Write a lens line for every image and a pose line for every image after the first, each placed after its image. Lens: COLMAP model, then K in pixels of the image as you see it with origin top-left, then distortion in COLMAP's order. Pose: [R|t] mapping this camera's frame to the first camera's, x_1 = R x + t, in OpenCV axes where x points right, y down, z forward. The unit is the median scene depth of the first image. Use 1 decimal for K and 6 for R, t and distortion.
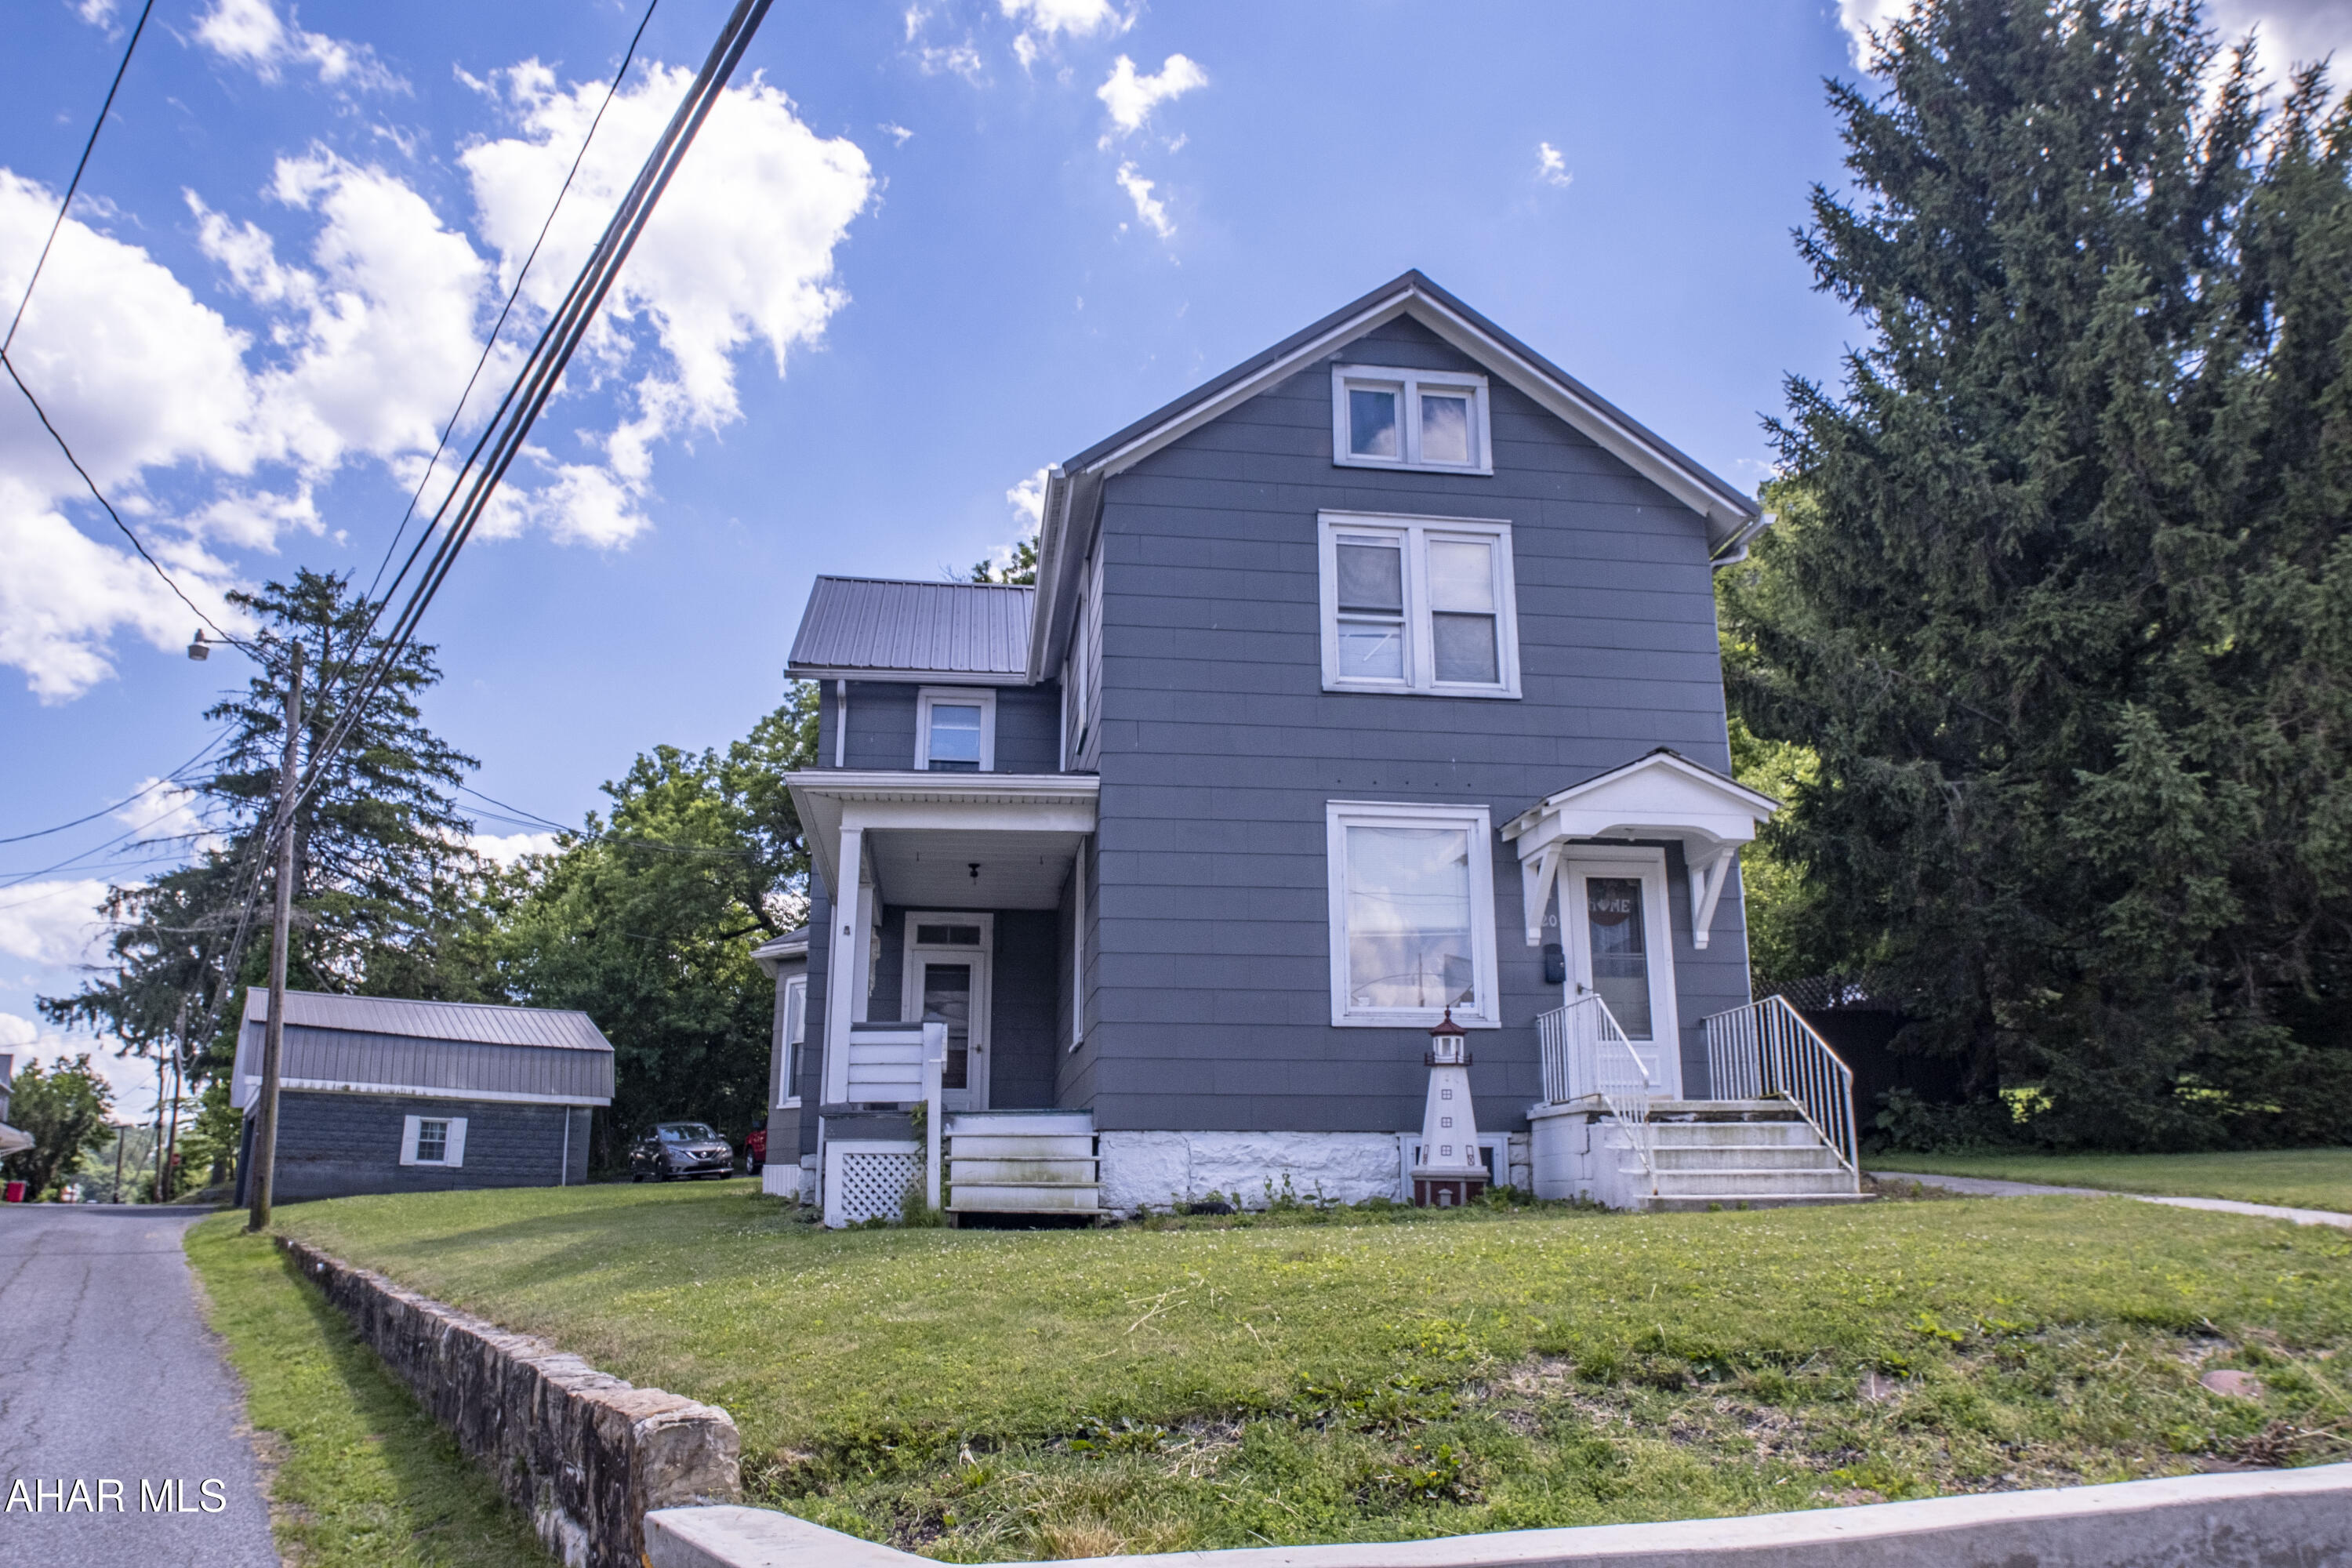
lens RADIAL K [[1682.1, 0, 1181.1], [0, 1682.1, 779.8], [0, 0, 1]] dist [-0.092897, 0.065805]
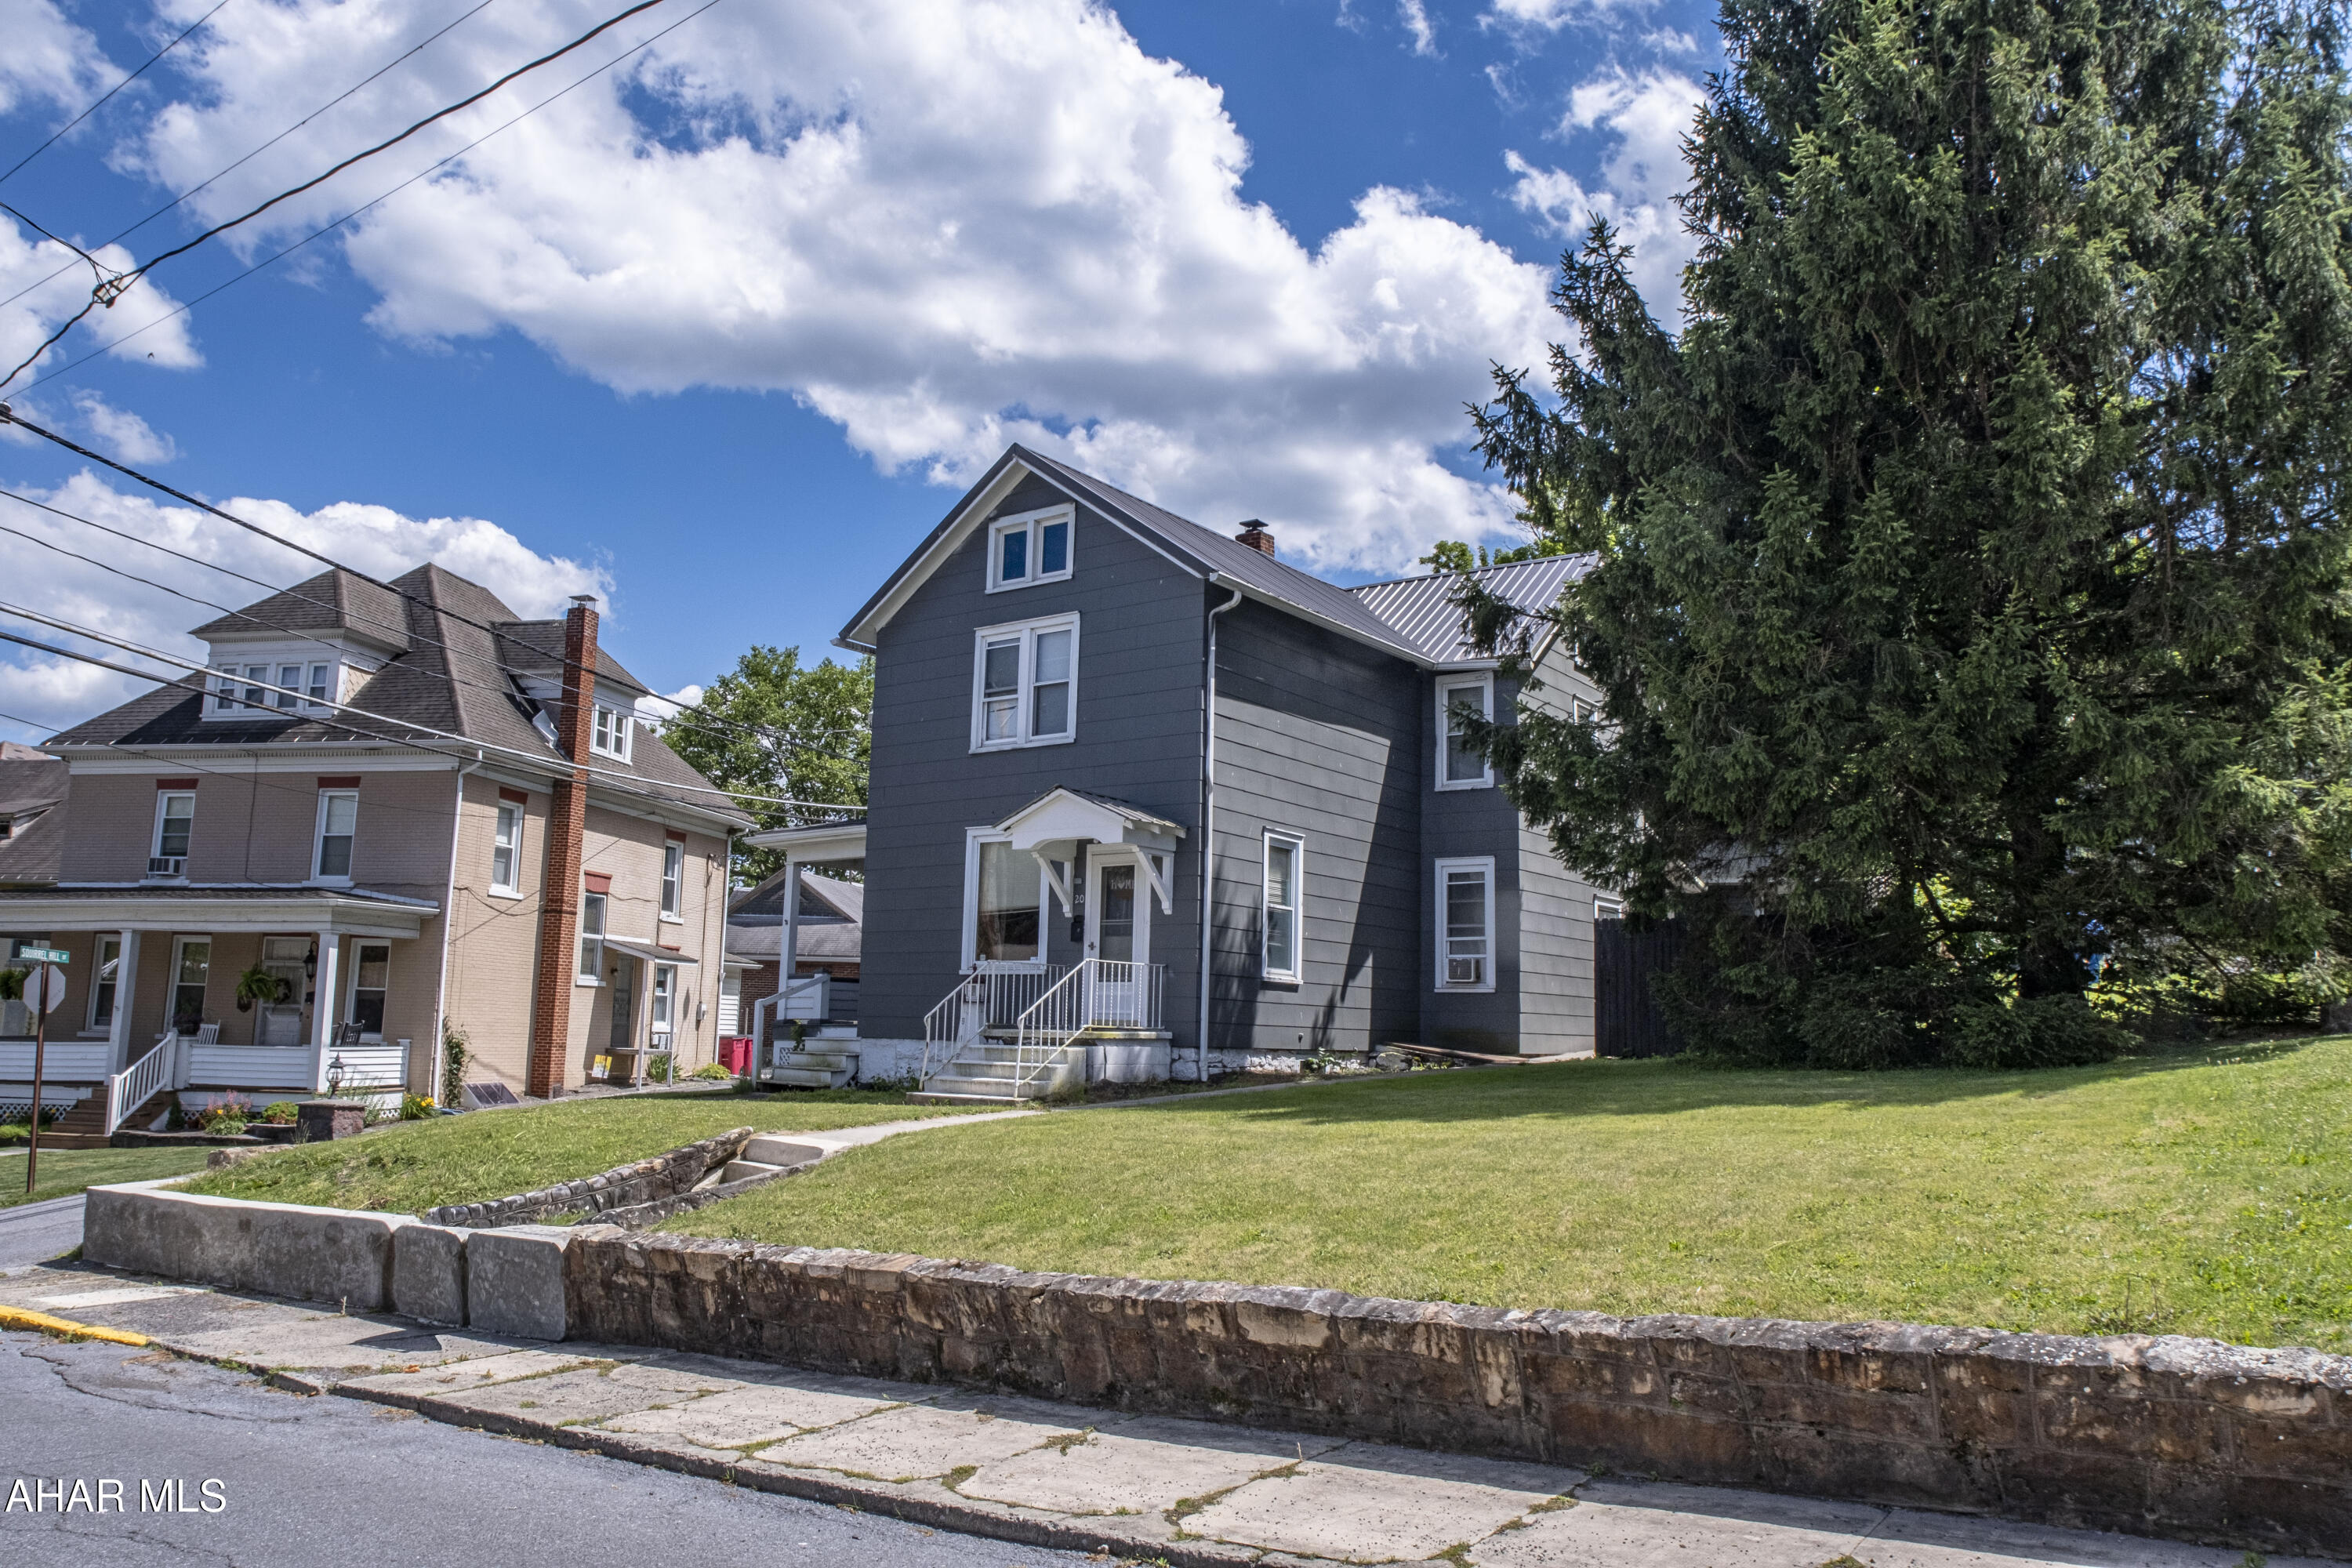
lens RADIAL K [[1682.1, 0, 1181.1], [0, 1682.1, 779.8], [0, 0, 1]] dist [-0.092897, 0.065805]
pose [[0.725460, -0.089537, -0.682416, 1.206611], [0.155318, 0.987223, 0.035586, -0.052535], [0.670510, -0.131808, 0.730098, 0.011117]]
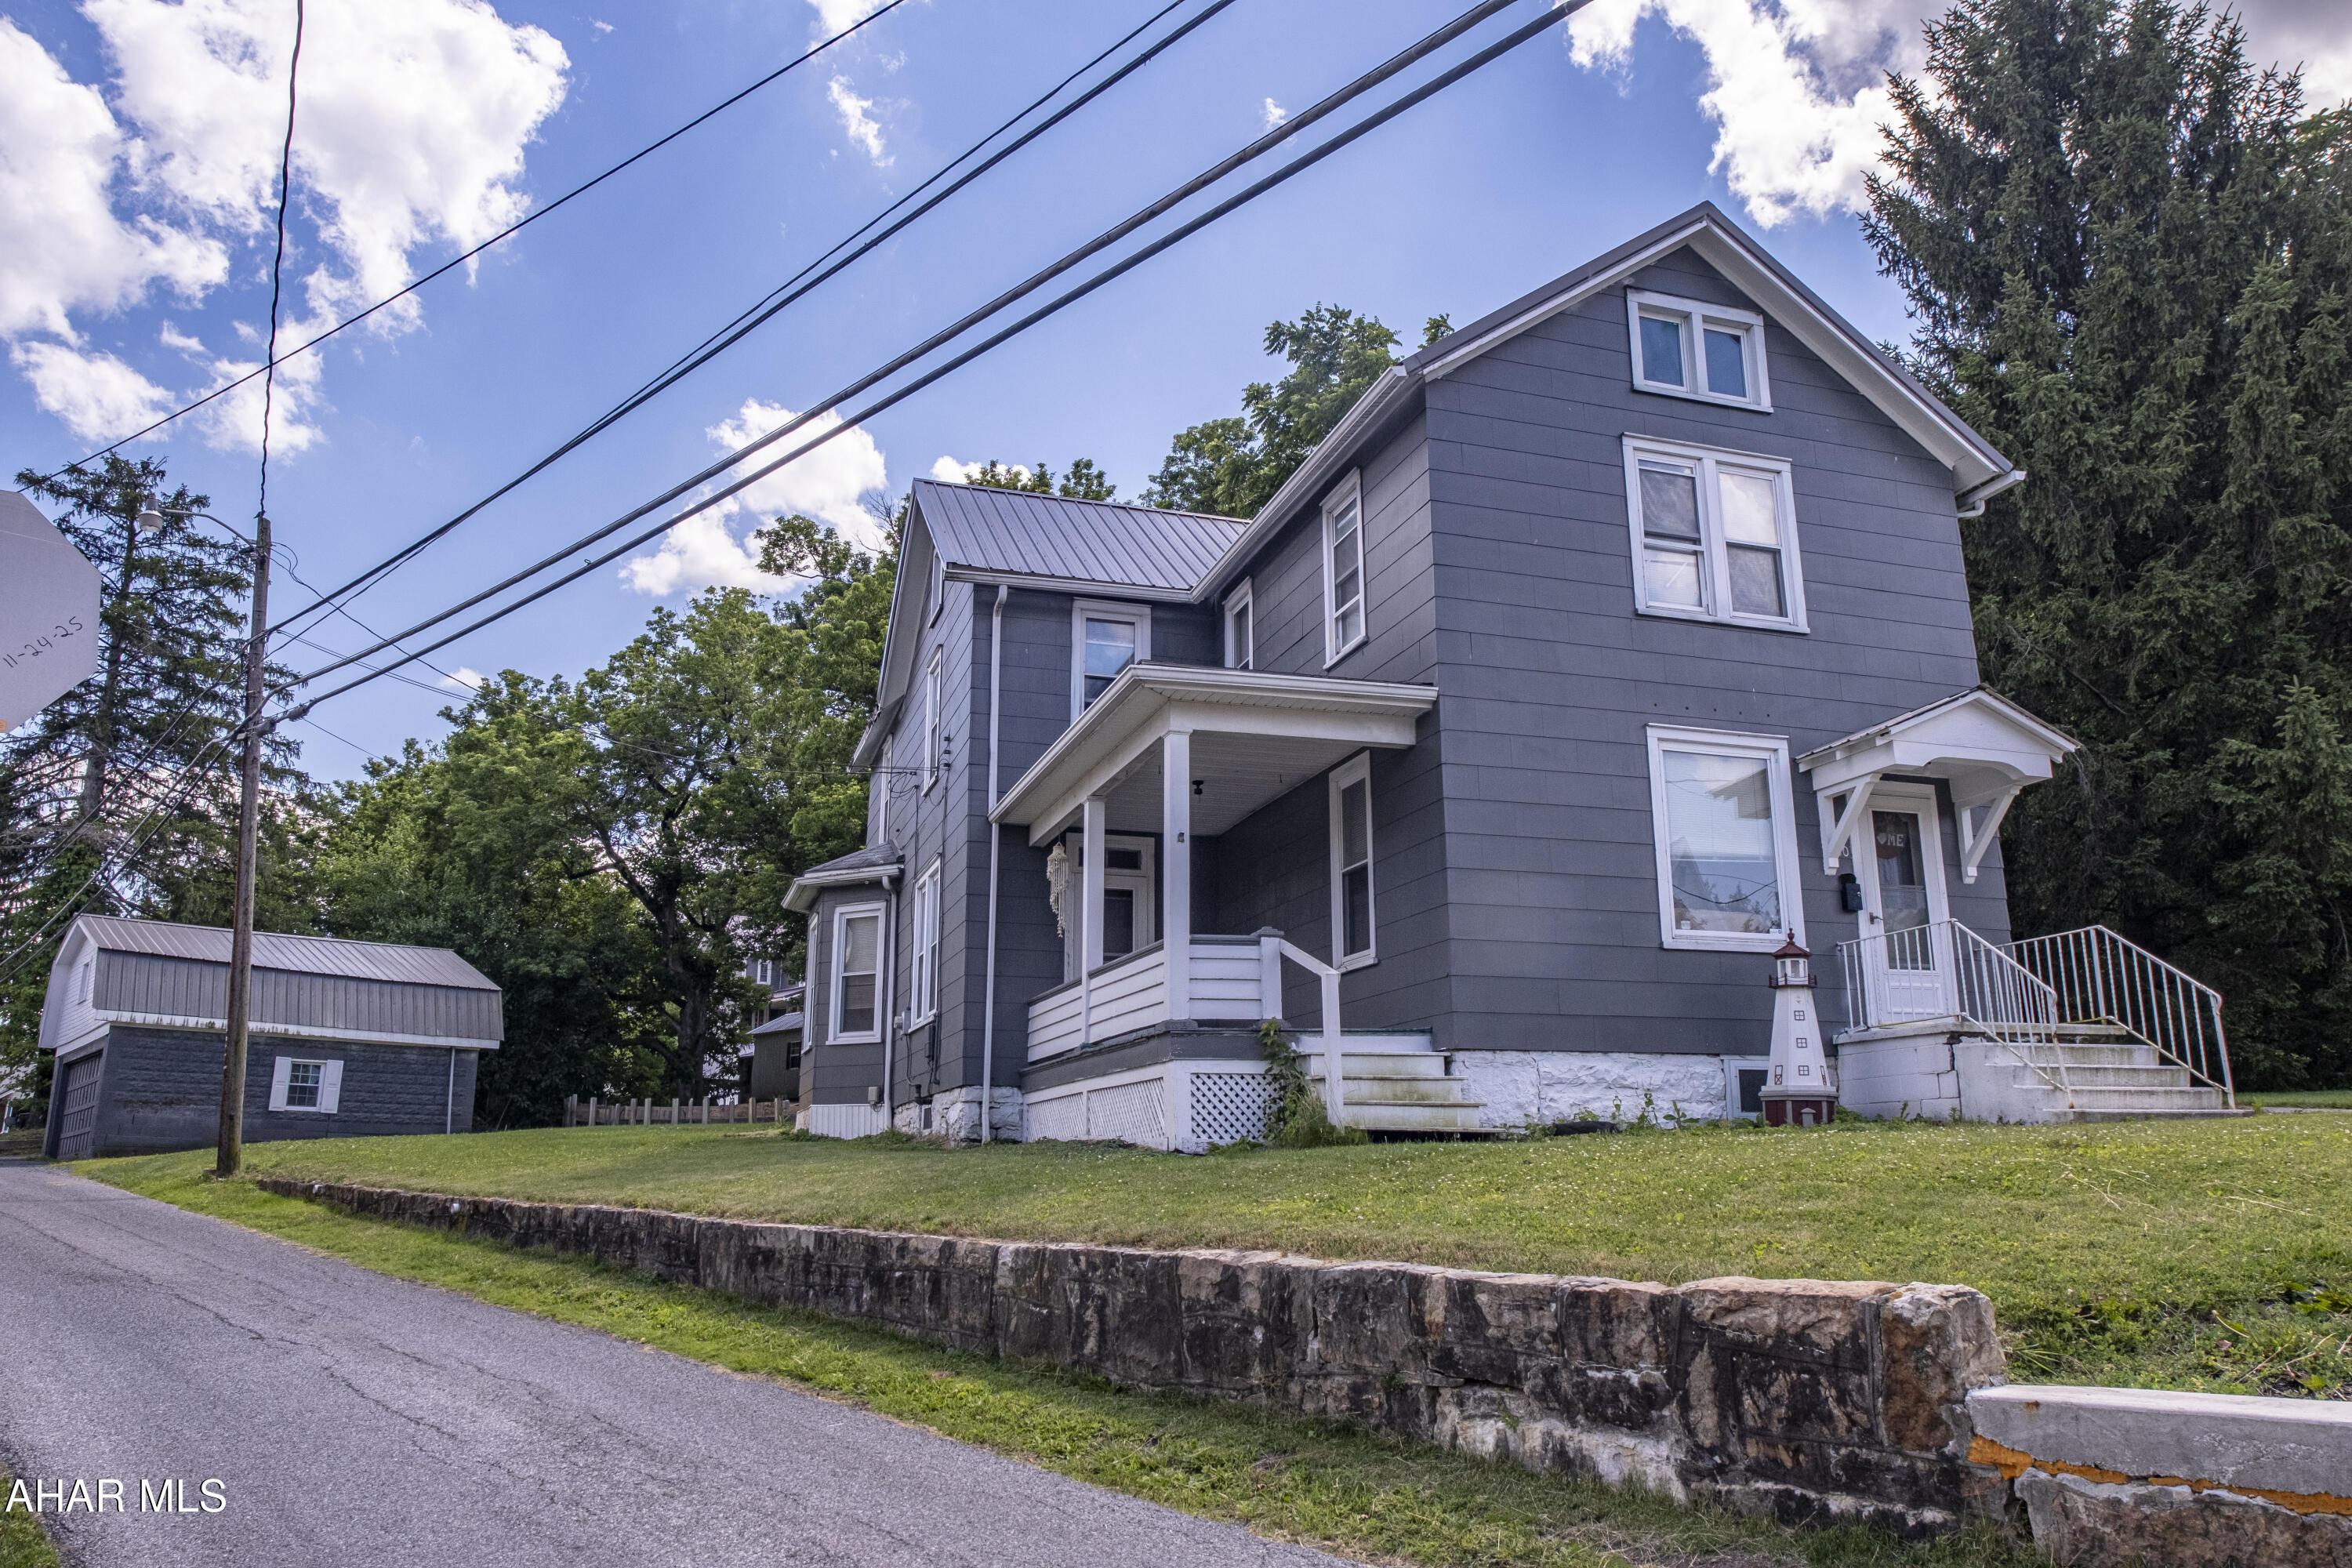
lens RADIAL K [[1682.1, 0, 1181.1], [0, 1682.1, 779.8], [0, 0, 1]] dist [-0.092897, 0.065805]
pose [[0.985172, 0.040309, 0.166764, -0.326839], [-0.043225, 0.998969, 0.013887, 0.041155], [-0.166033, -0.020889, 0.985899, 0.066102]]
